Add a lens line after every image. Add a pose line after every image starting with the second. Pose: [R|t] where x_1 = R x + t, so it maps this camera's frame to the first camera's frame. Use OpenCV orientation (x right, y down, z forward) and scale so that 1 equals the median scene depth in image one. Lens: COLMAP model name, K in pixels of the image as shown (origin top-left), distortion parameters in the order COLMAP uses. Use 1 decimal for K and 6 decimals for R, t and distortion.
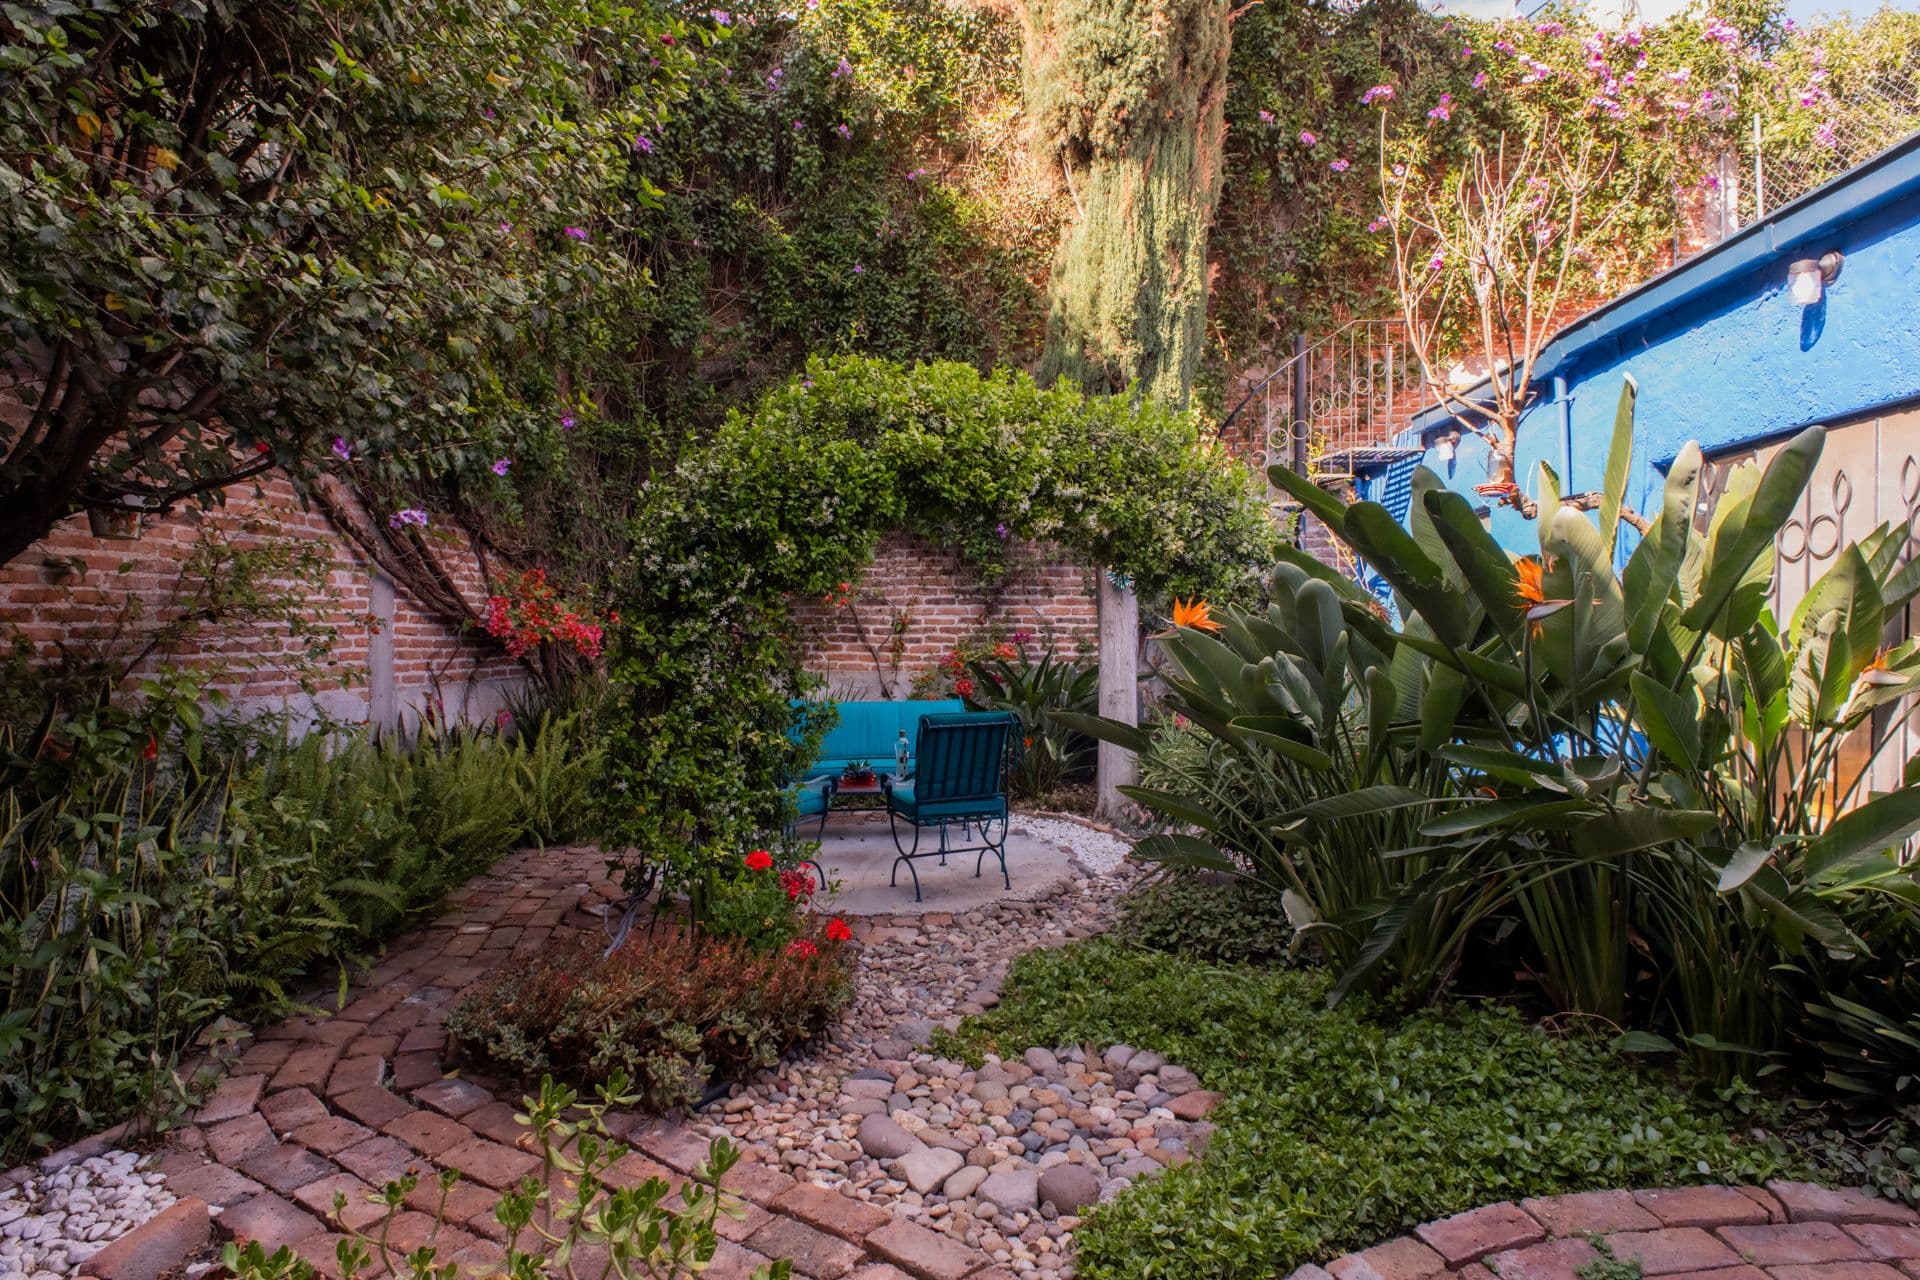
lens RADIAL K [[1071.8, 0, 963.7], [0, 1071.8, 642.7], [0, 0, 1]] dist [-0.000671, -0.002350]
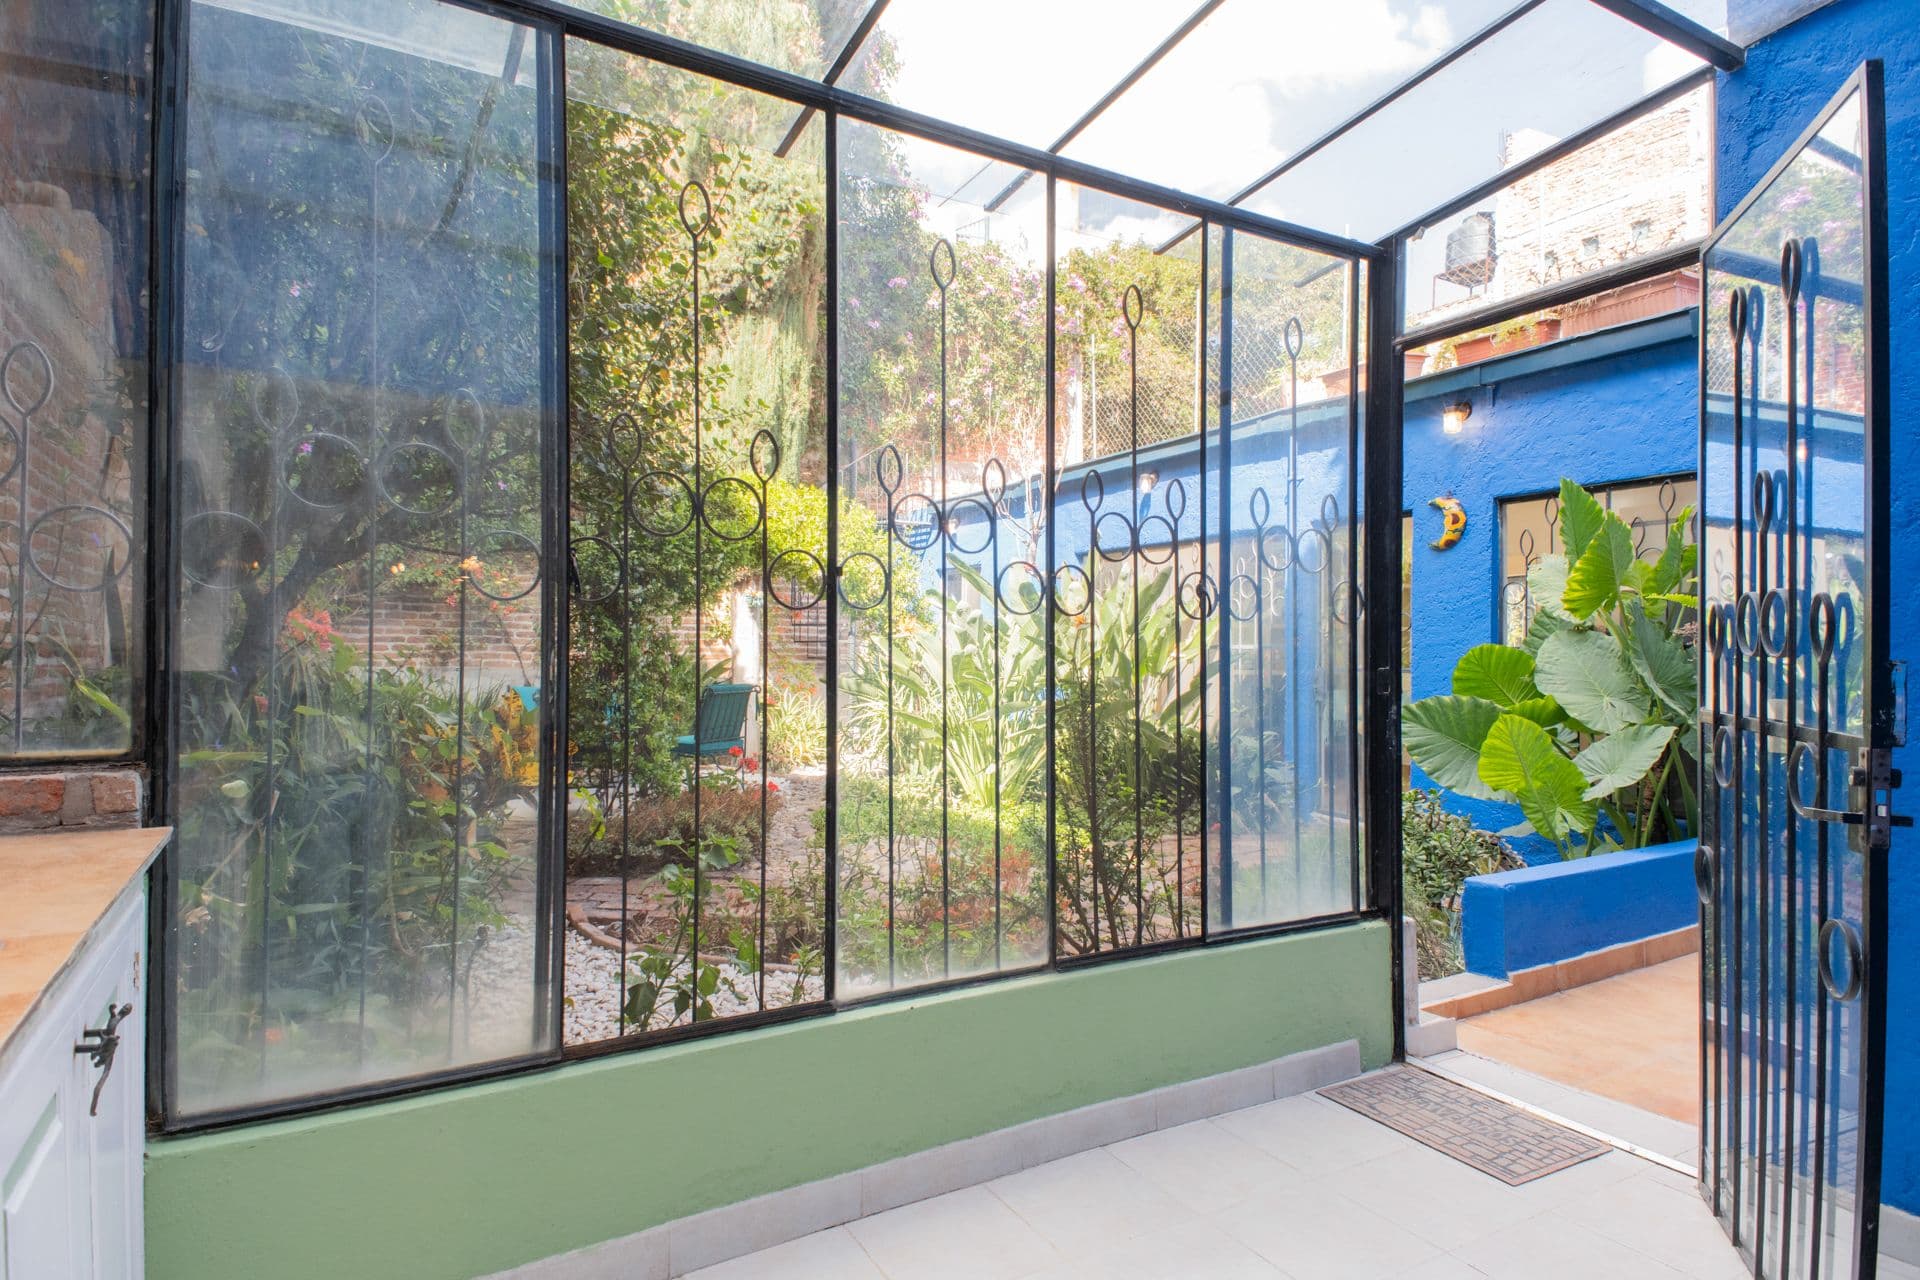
lens RADIAL K [[1054.7, 0, 968.3], [0, 1054.7, 647.3], [0, 0, 1]] dist [0.118627, -0.089440]
pose [[0.841653, 0.006195, 0.539983, -0.646065], [-0.002581, 0.999969, -0.007450, 0.024049], [-0.540013, 0.004876, 0.841643, -0.602851]]
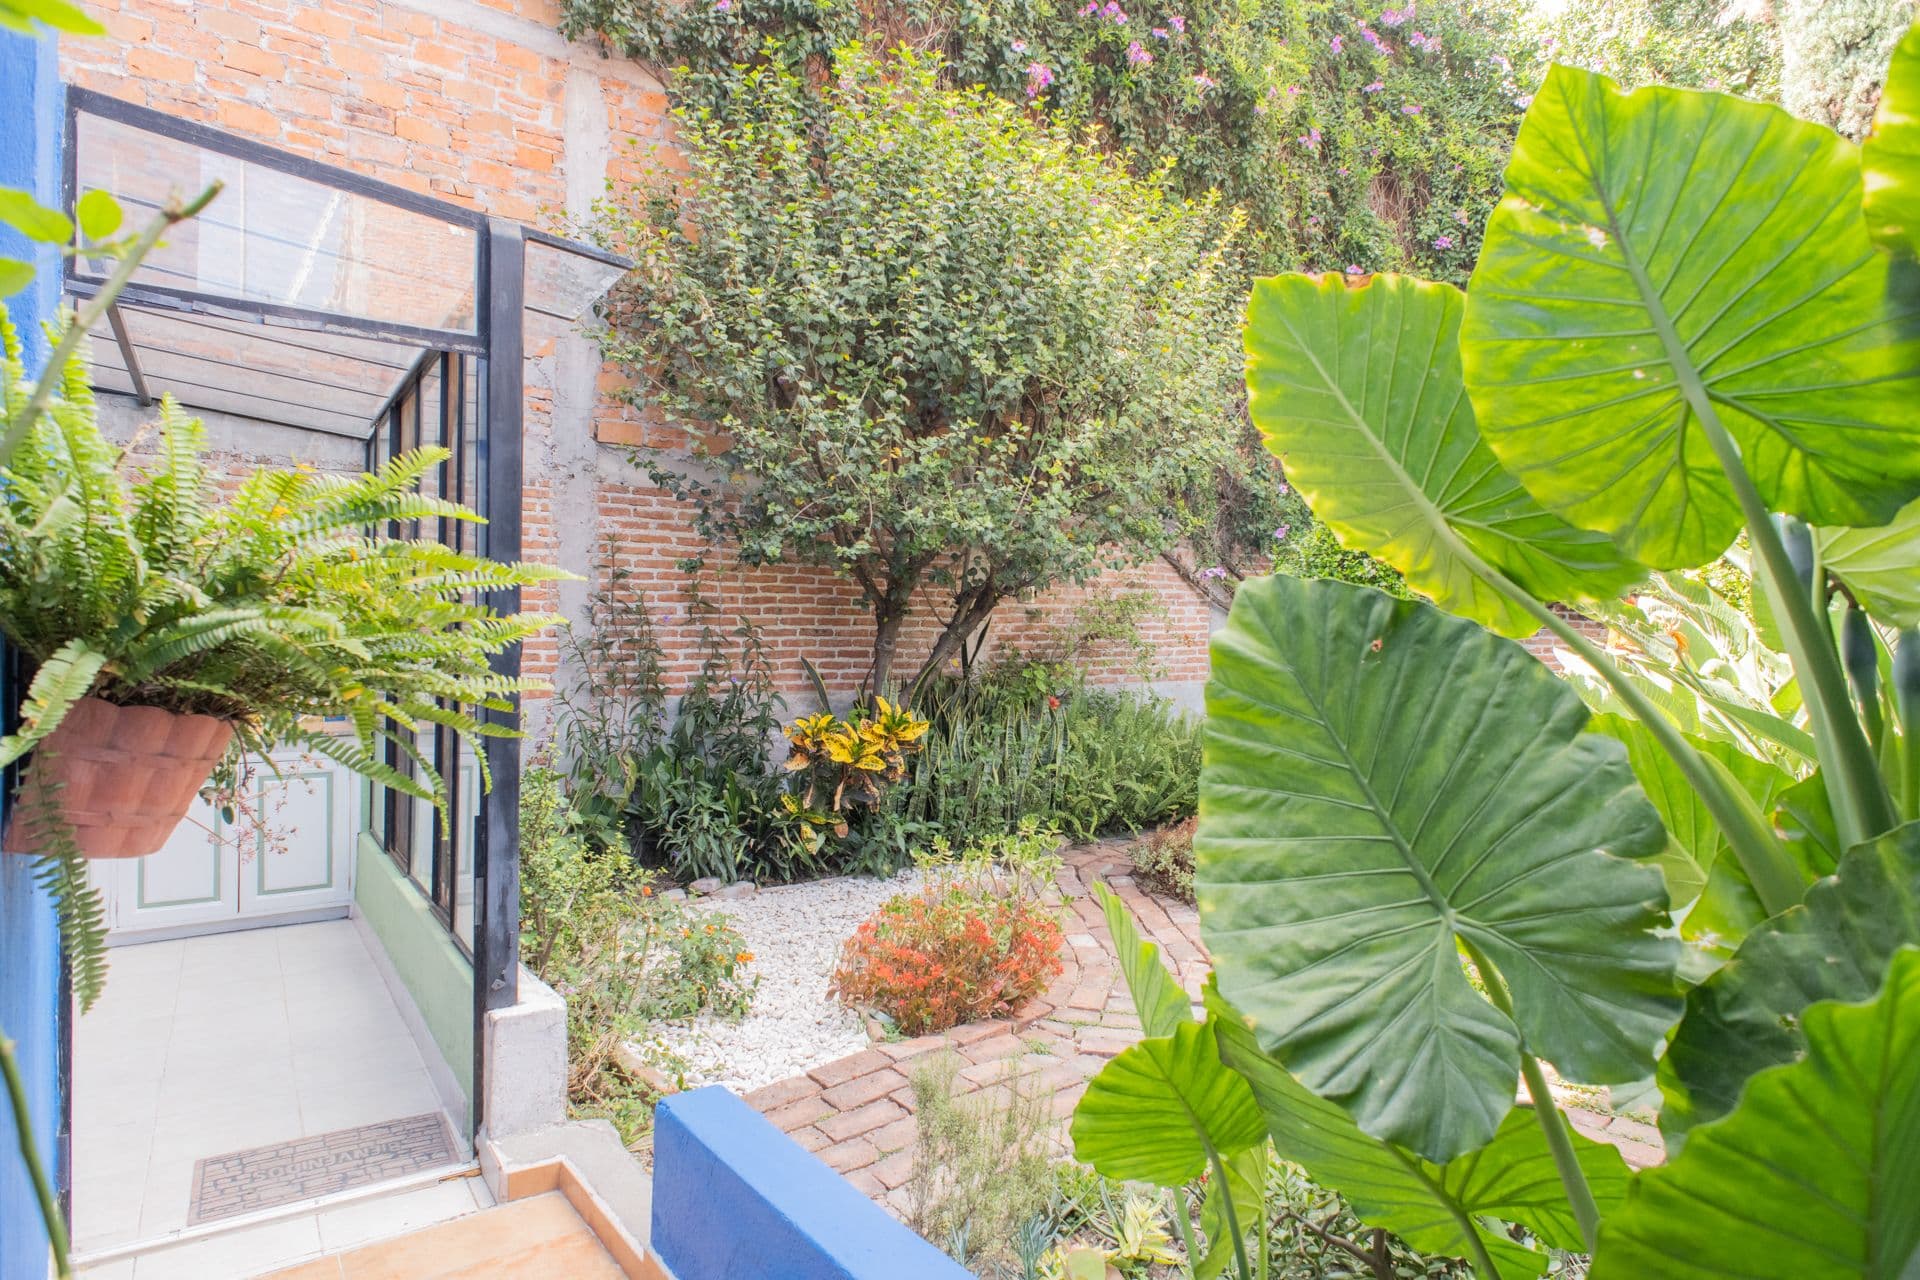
lens RADIAL K [[1077.9, 0, 954.8], [0, 1077.9, 632.8], [0, 0, 1]] dist [0.004919, -0.005080]
pose [[0.593476, -0.003508, -0.804844, 0.666747], [-0.007910, 0.999917, -0.010191, -0.011847], [0.804813, 0.012414, 0.593399, -0.311666]]
